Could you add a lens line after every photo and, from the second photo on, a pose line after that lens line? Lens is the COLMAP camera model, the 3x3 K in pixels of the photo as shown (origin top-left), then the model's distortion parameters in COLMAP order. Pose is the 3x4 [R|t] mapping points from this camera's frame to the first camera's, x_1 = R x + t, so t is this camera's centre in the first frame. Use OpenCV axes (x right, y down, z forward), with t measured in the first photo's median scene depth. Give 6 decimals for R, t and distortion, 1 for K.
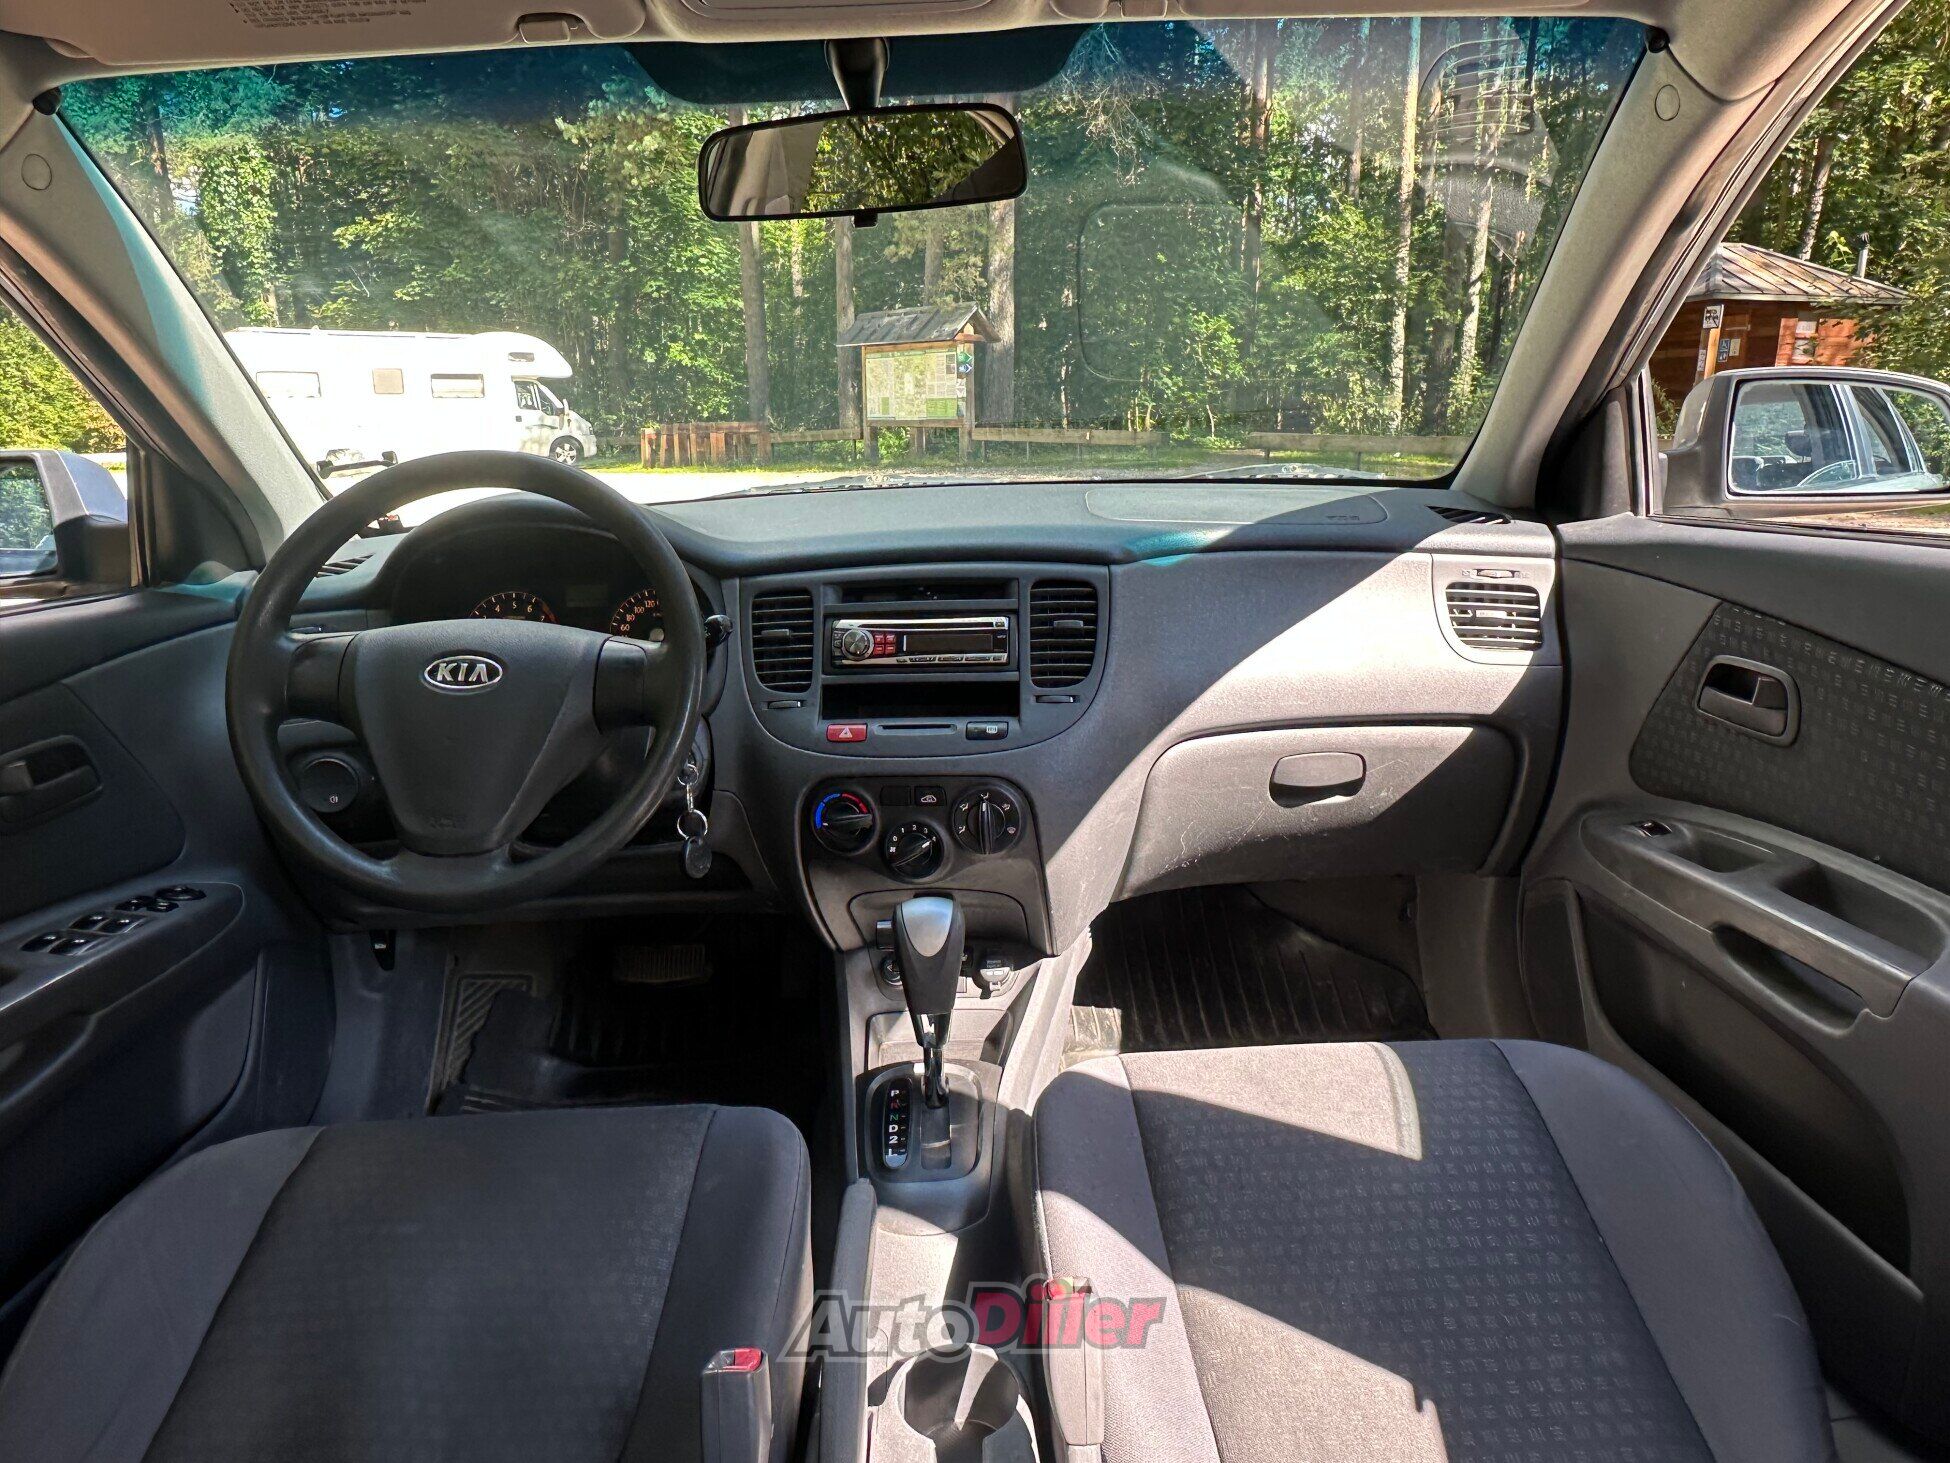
lens RADIAL K [[1244.2, 0, 975.0], [0, 1244.2, 731.5], [0, 0, 1]] dist [0.022734, 0.002674]
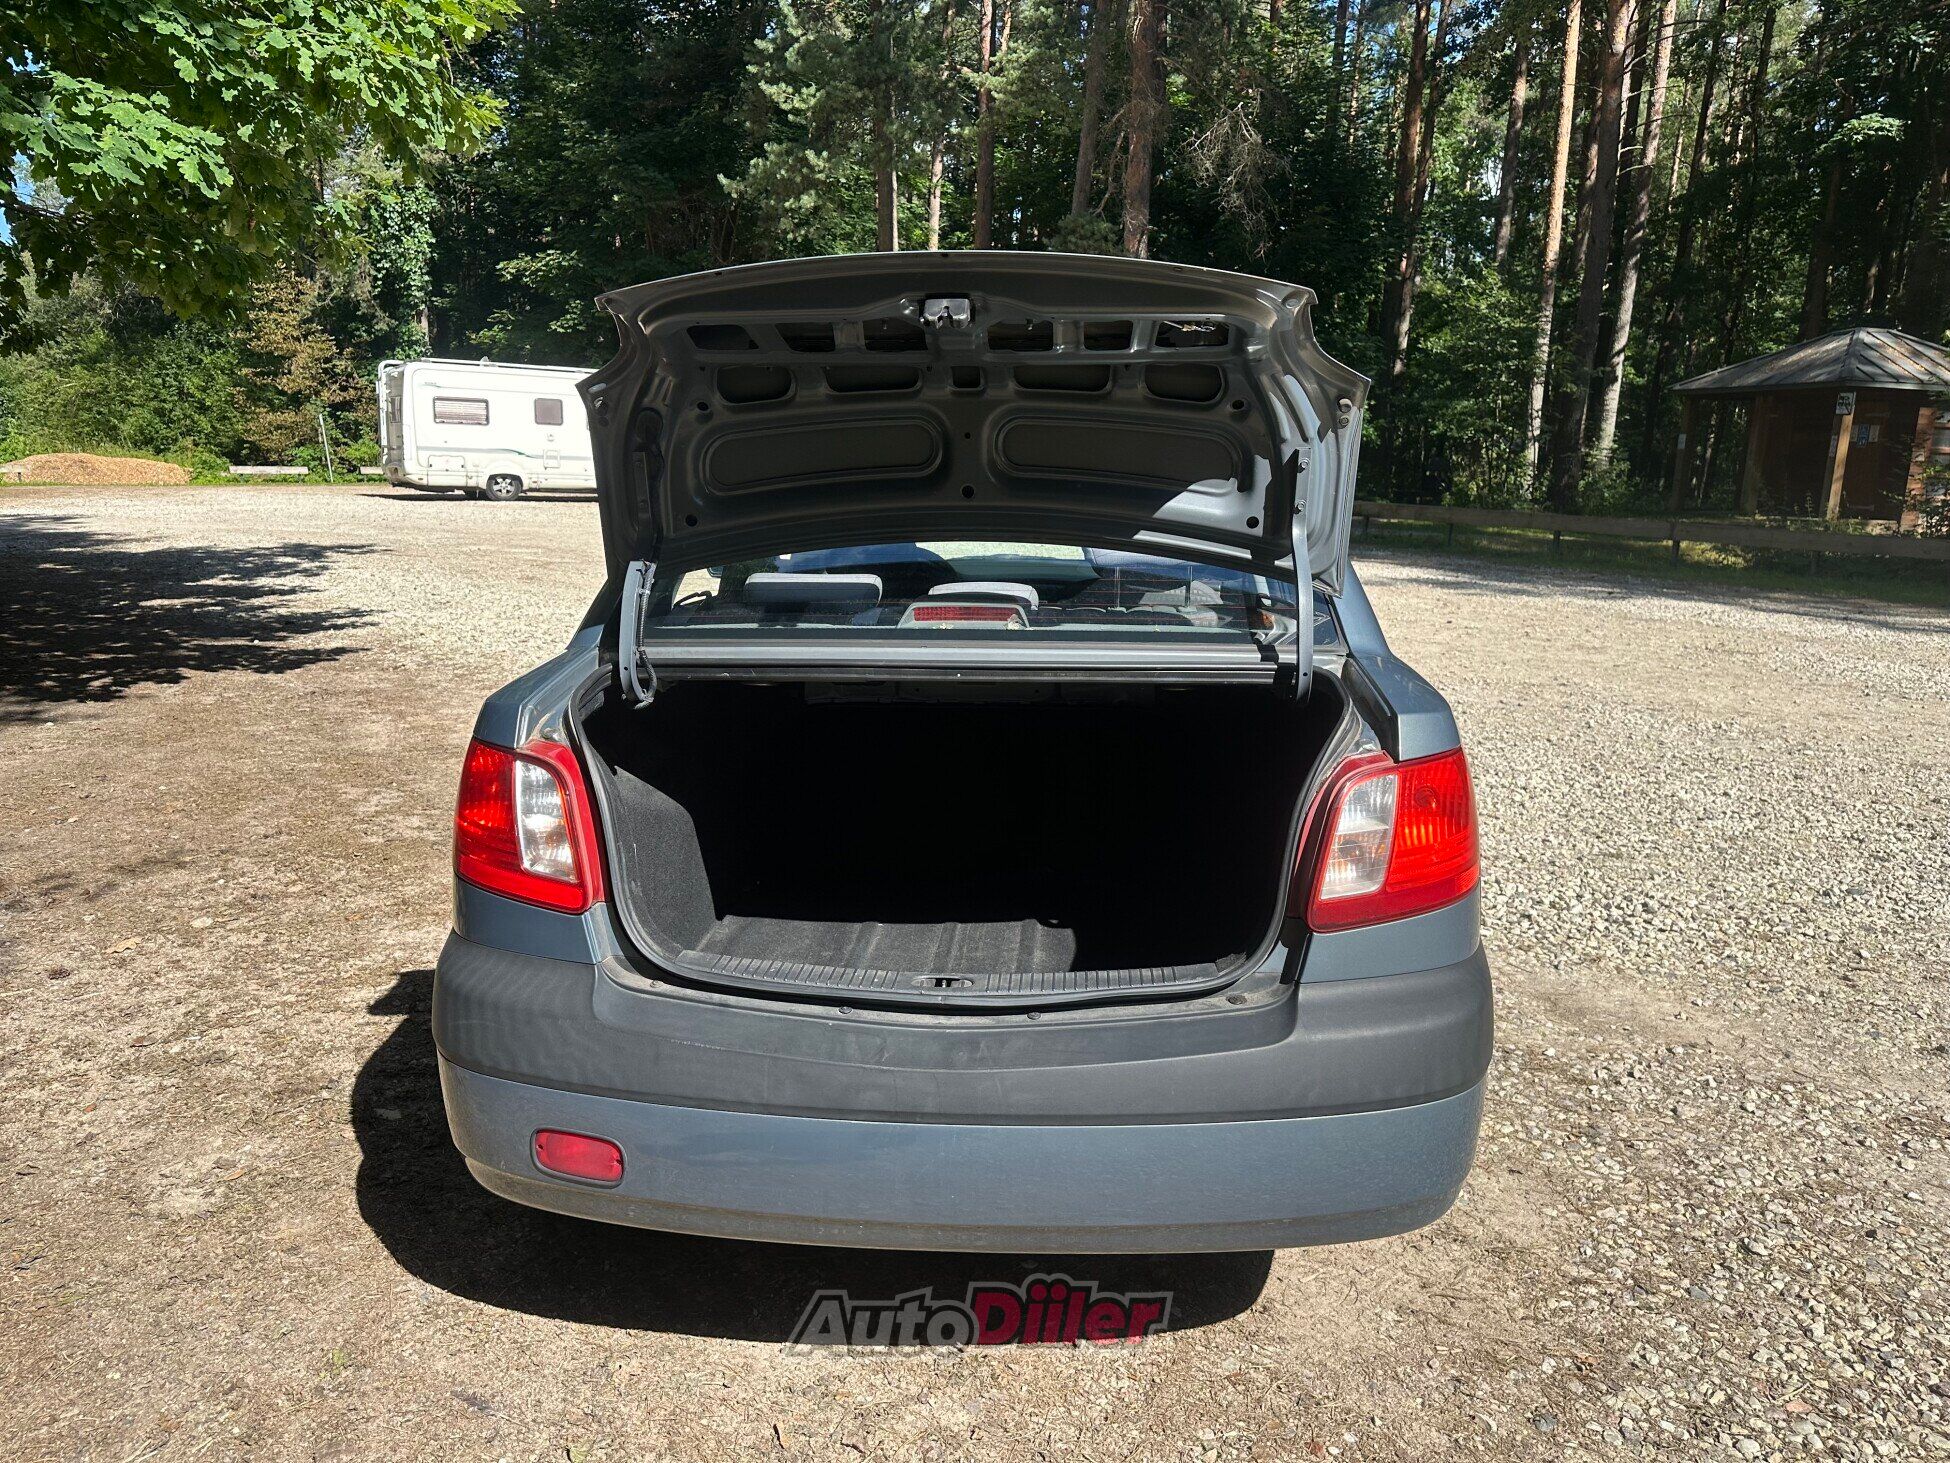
lens RADIAL K [[1356.4, 0, 975.0], [0, 1356.4, 731.5], [0, 0, 1]] dist [-0.005086, 0.000500]
pose [[0.993932, 0.058202, -0.093341, 0.014851], [-0.062268, 0.997206, -0.041262, 0.013706], [0.090678, 0.046823, 0.994779, -0.097637]]
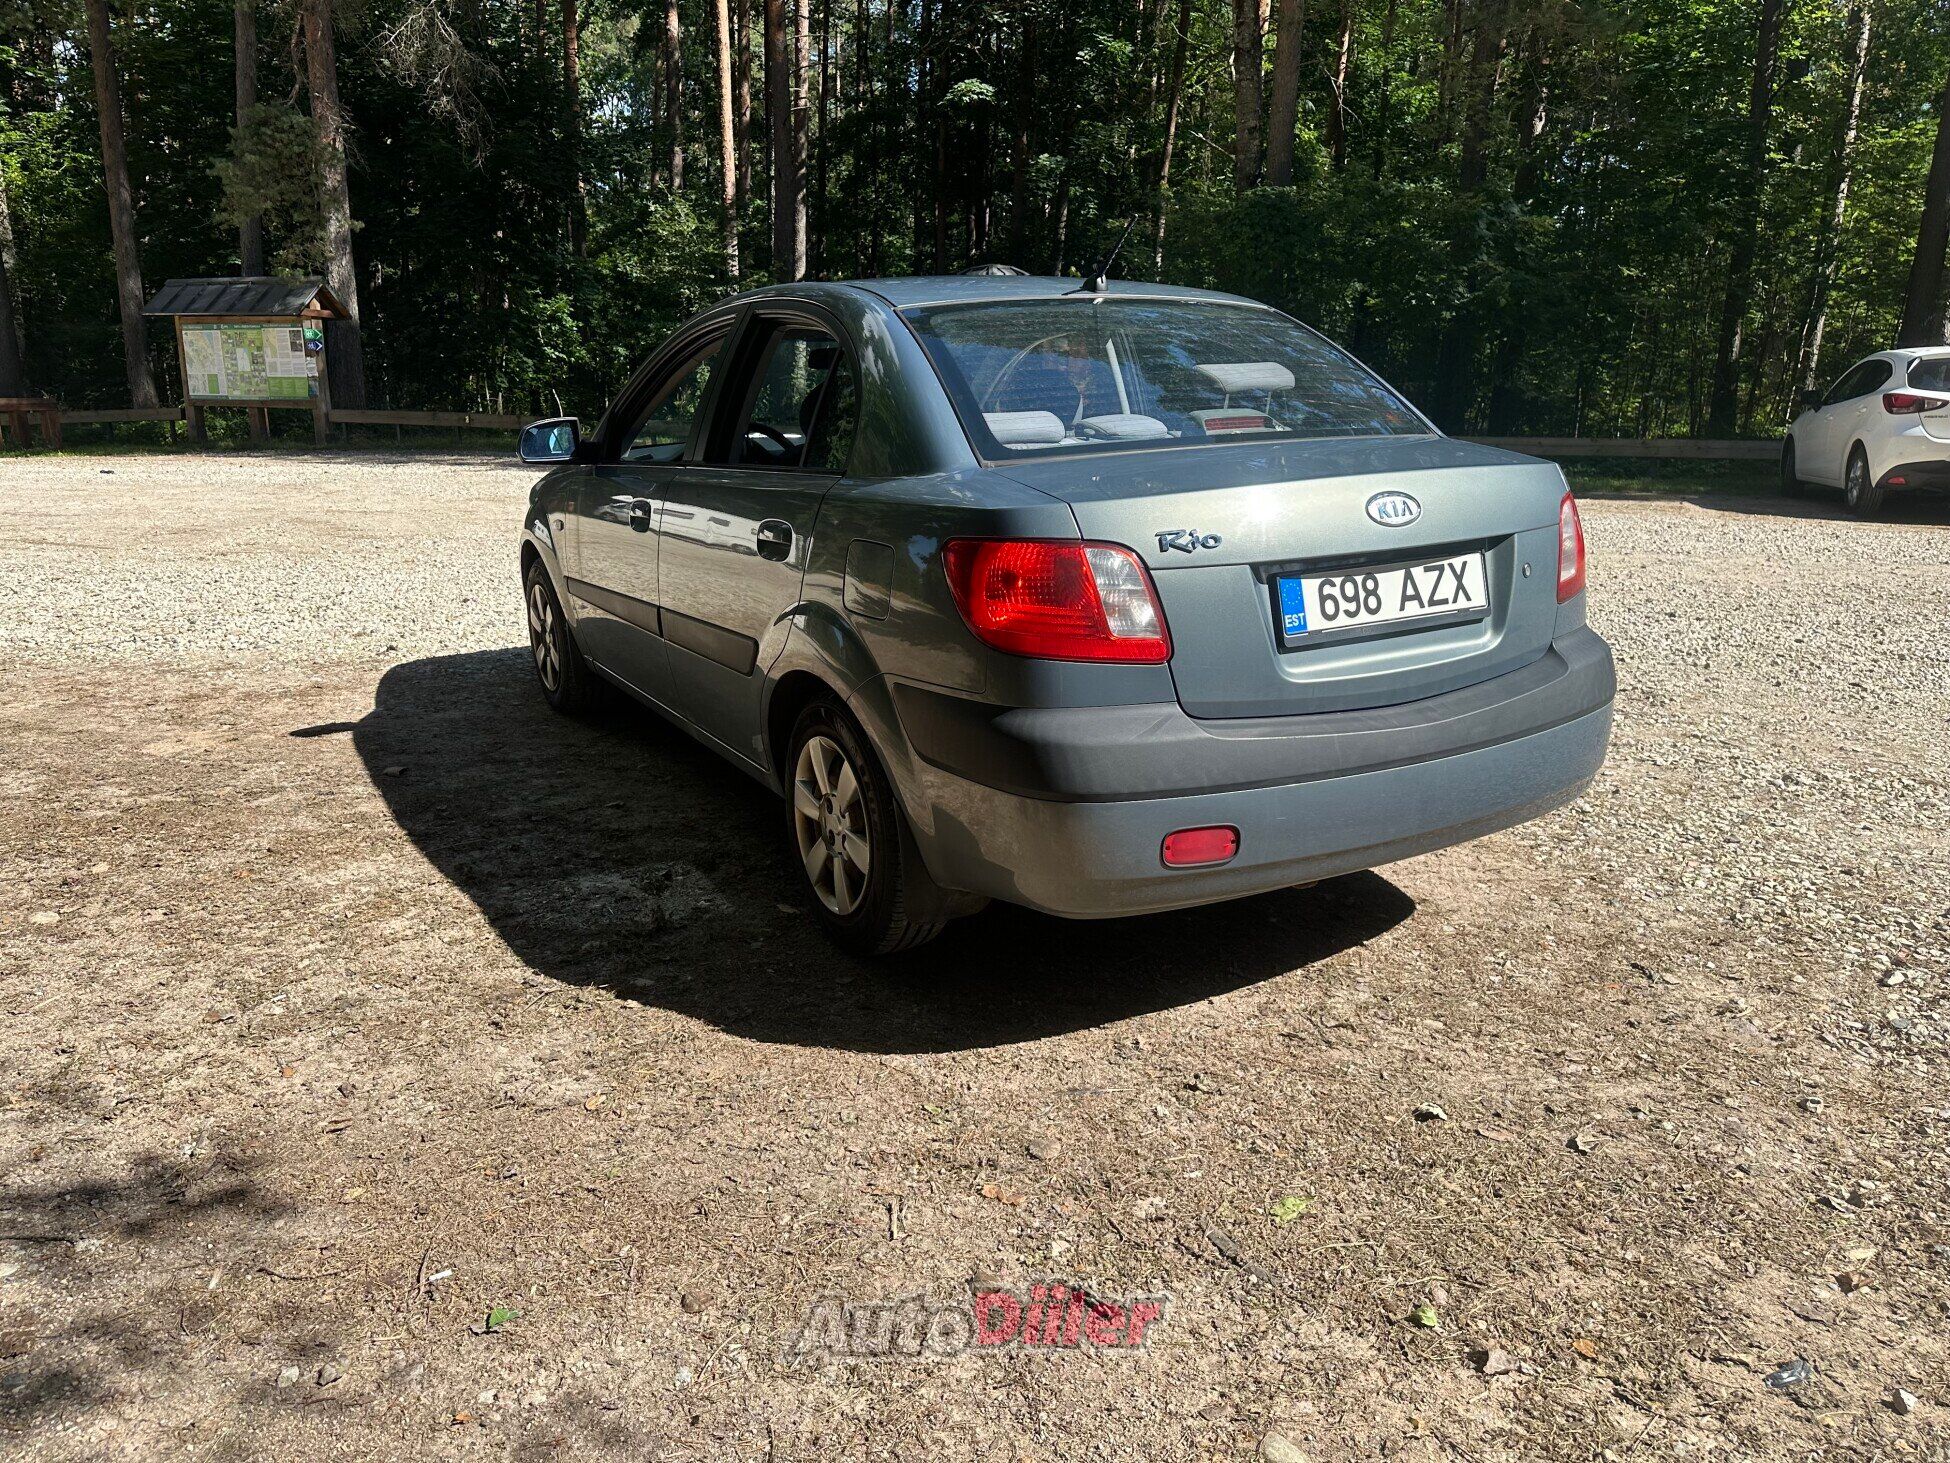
lens RADIAL K [[1373.7, 0, 975.0], [0, 1373.7, 731.5], [0, 0, 1]] dist [0.003038, 0.002400]
pose [[0.878732, -0.093972, 0.467974, -0.063401], [0.098700, 0.995012, 0.014471, 0.023390], [-0.467000, 0.033473, 0.883624, -0.102272]]
